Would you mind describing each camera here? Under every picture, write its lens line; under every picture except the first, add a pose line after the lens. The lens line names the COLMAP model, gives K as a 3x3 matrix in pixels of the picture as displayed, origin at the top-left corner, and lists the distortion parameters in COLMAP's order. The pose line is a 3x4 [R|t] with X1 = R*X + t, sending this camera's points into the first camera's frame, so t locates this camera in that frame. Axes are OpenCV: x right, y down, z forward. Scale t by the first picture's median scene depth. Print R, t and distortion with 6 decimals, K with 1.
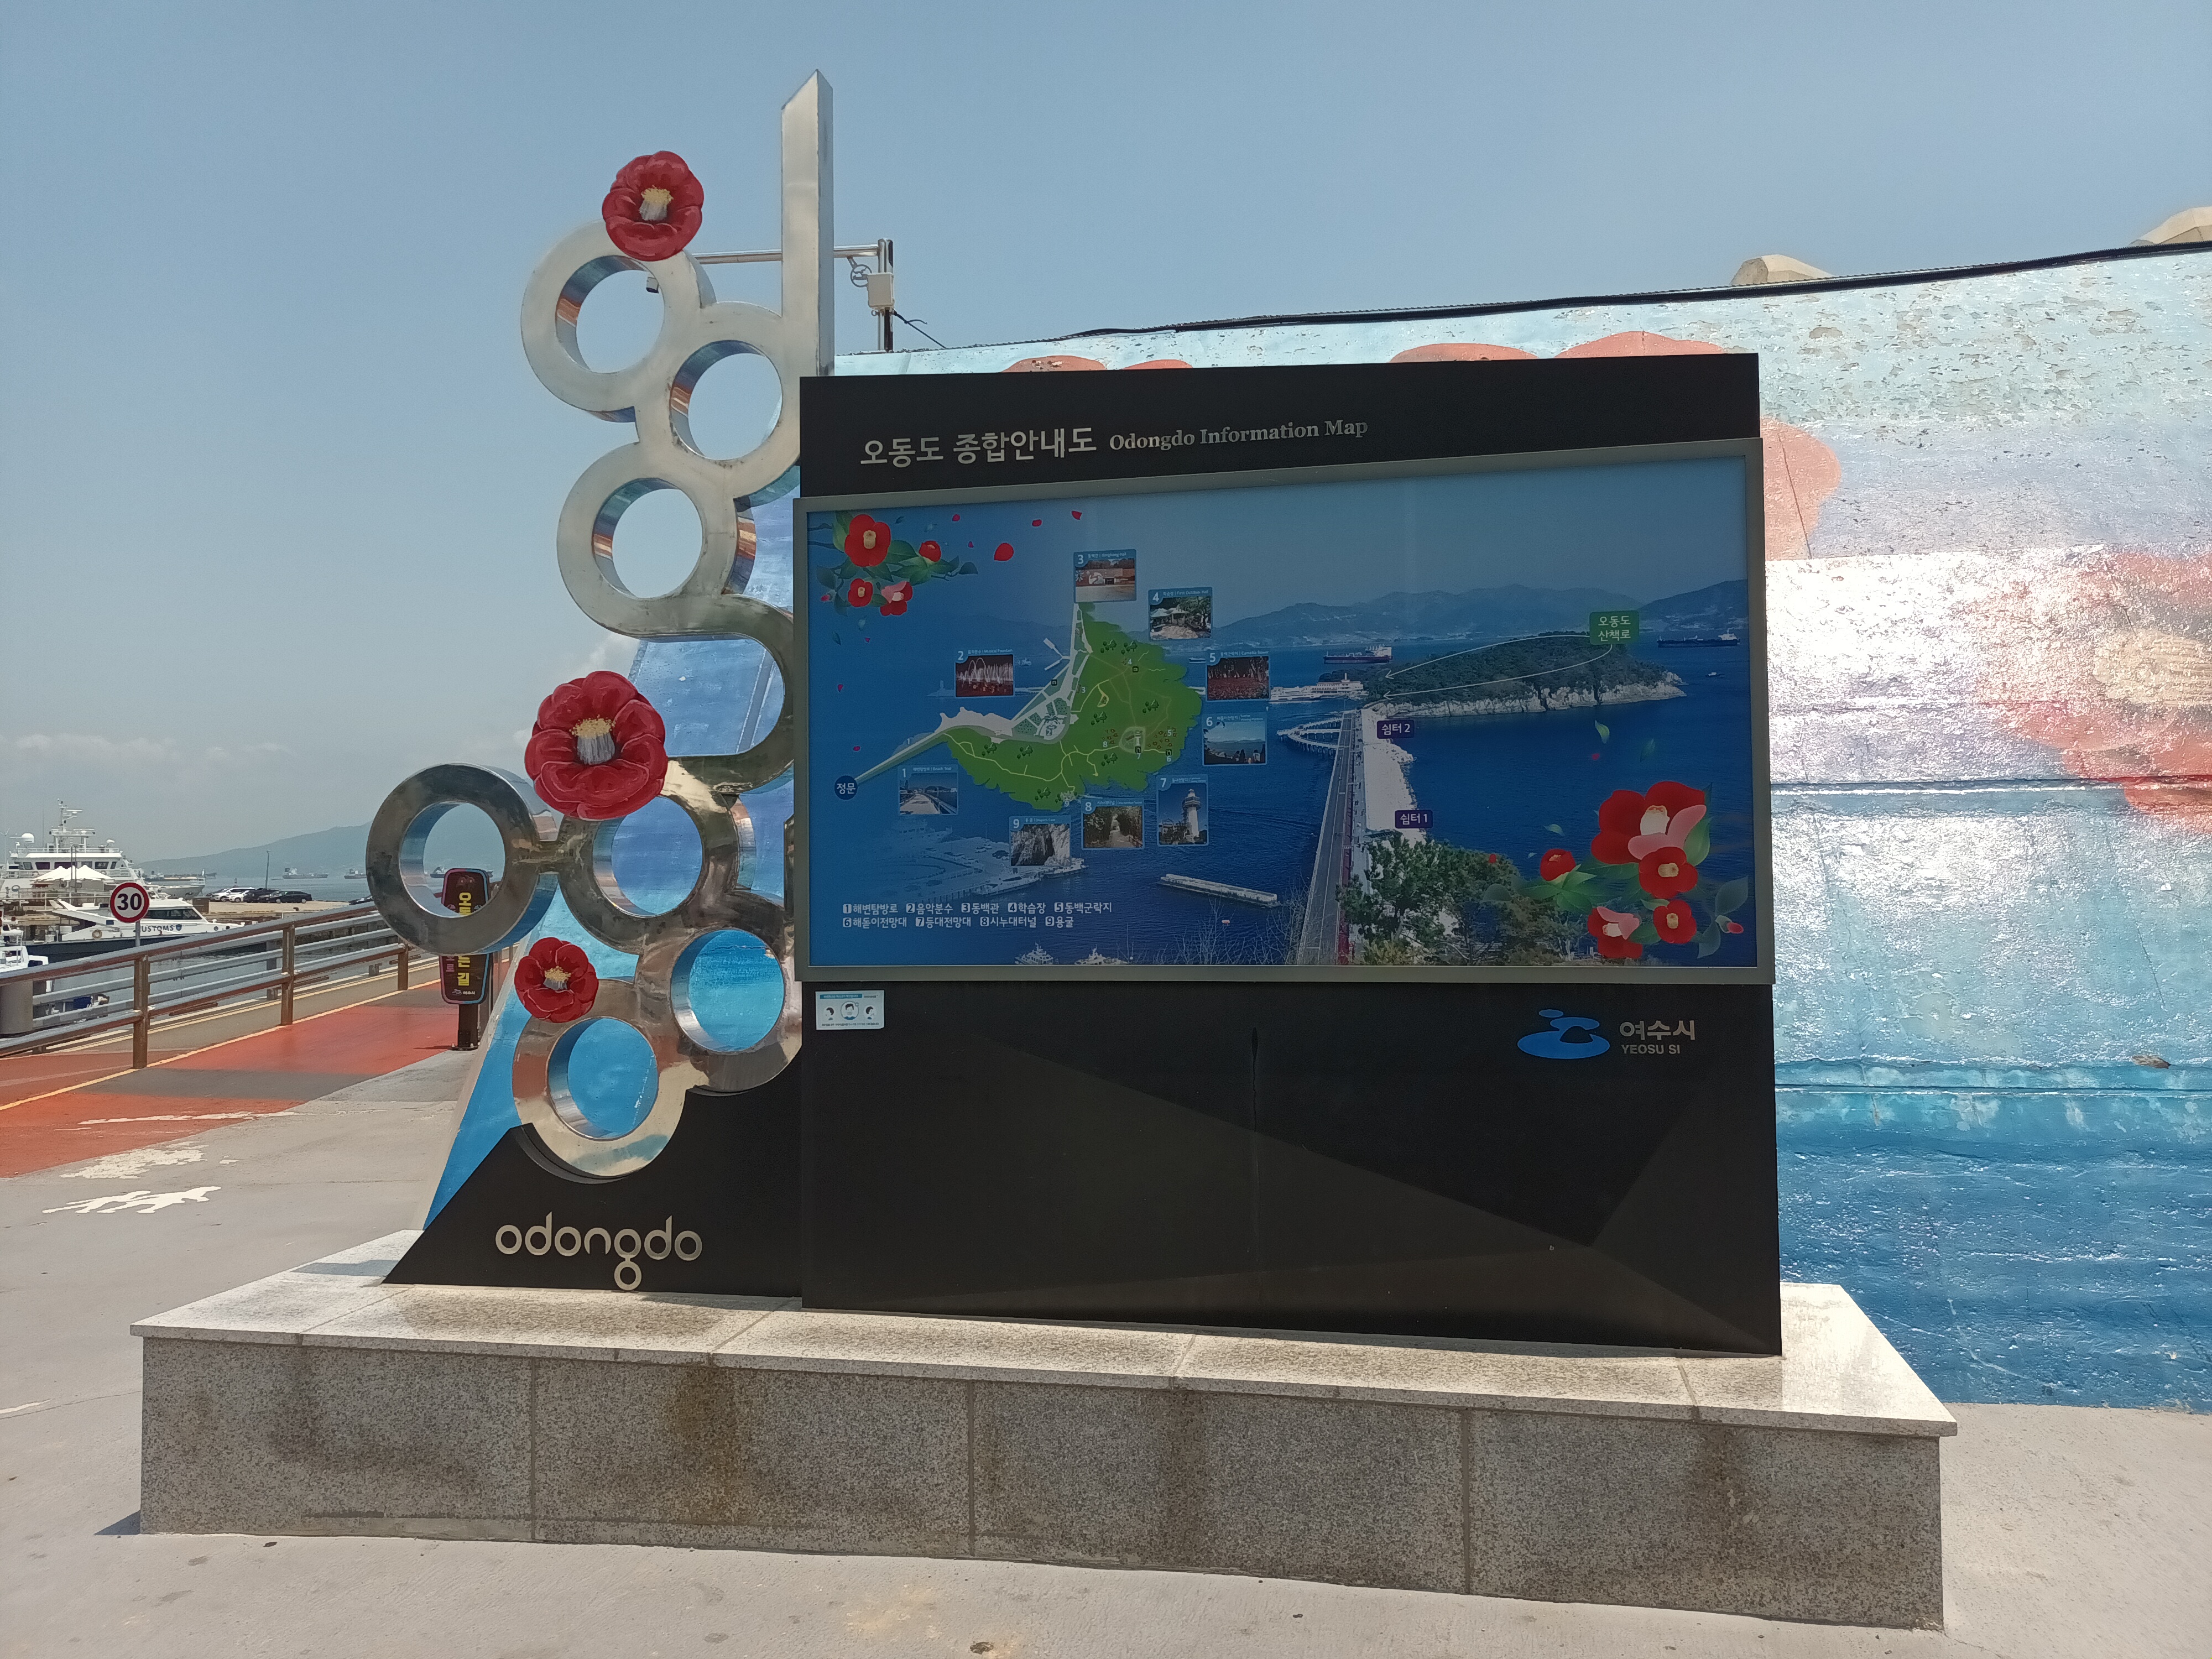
lens RADIAL K [[1700.1, 0, 1077.9], [0, 1700.1, 802.9], [0, 0, 1]] dist [0.035697, -0.050478]
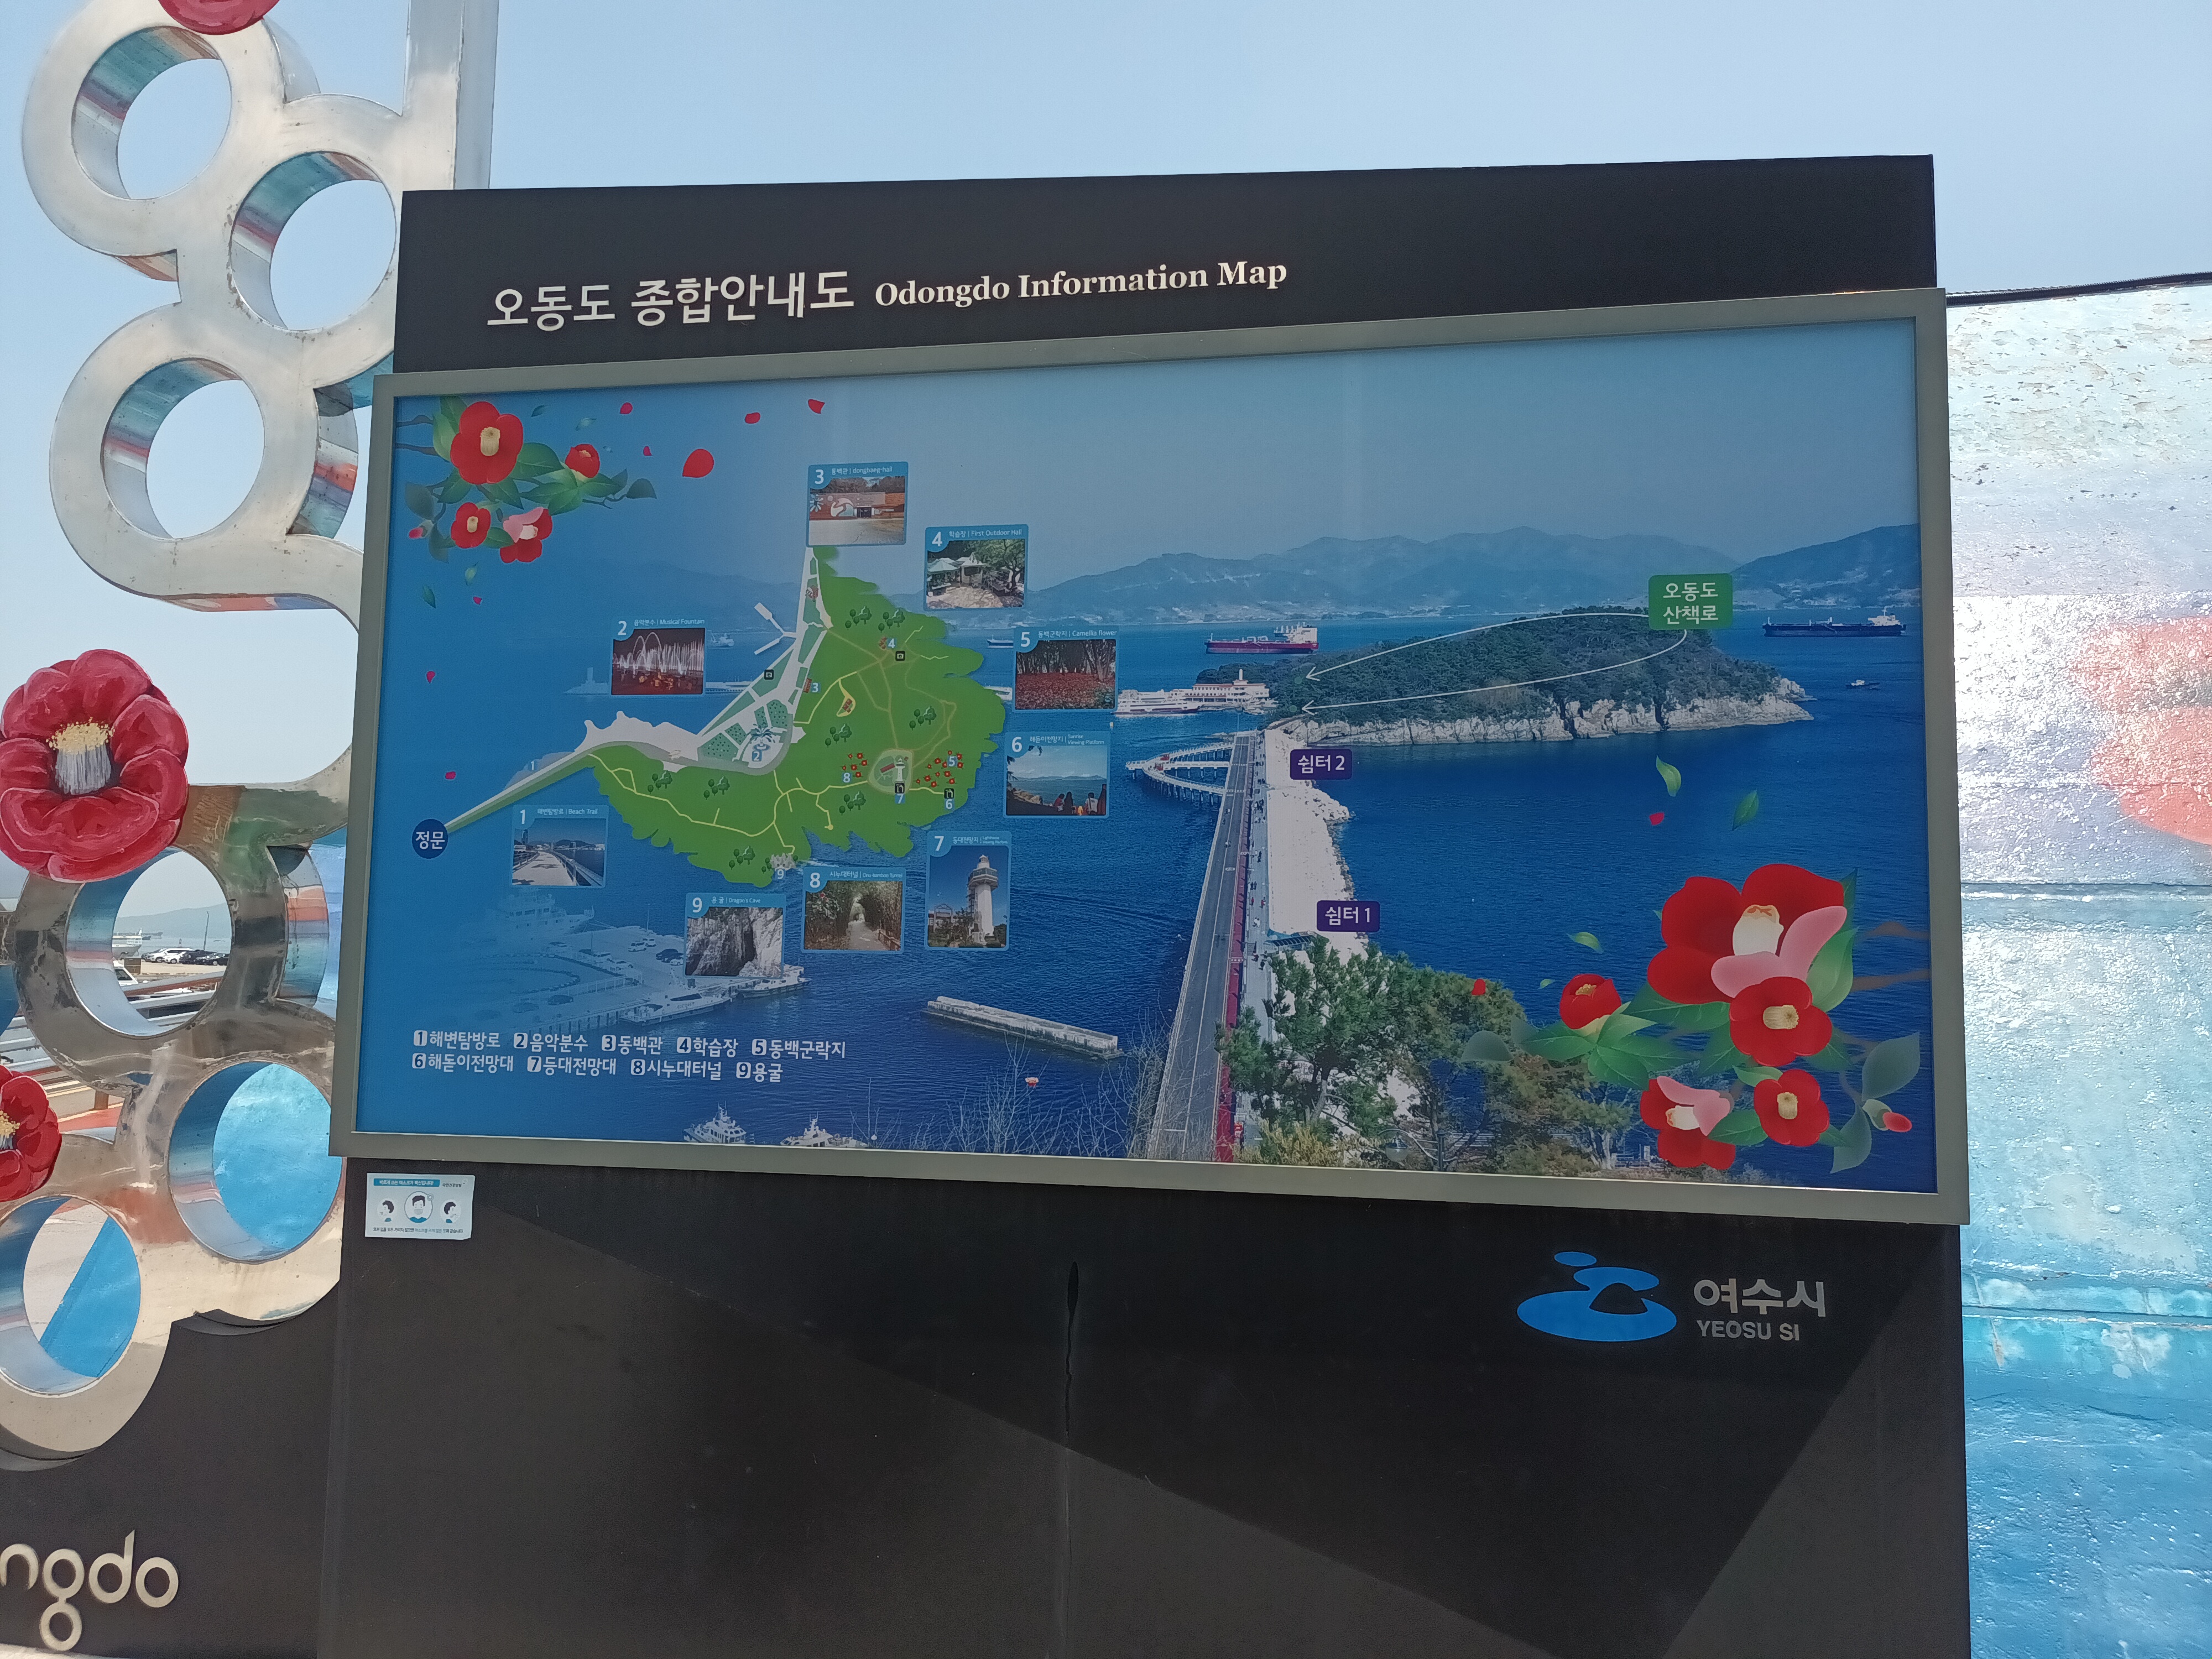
lens RADIAL K [[1700.1, 0, 1087.8], [0, 1700.1, 796.9], [0, 0, 1]] dist [0.035697, -0.050478]
pose [[0.999242, 0.029681, 0.025181, 0.086535], [-0.028321, 0.998206, -0.052760, 0.001743], [-0.026702, 0.052007, 0.998290, 0.390412]]
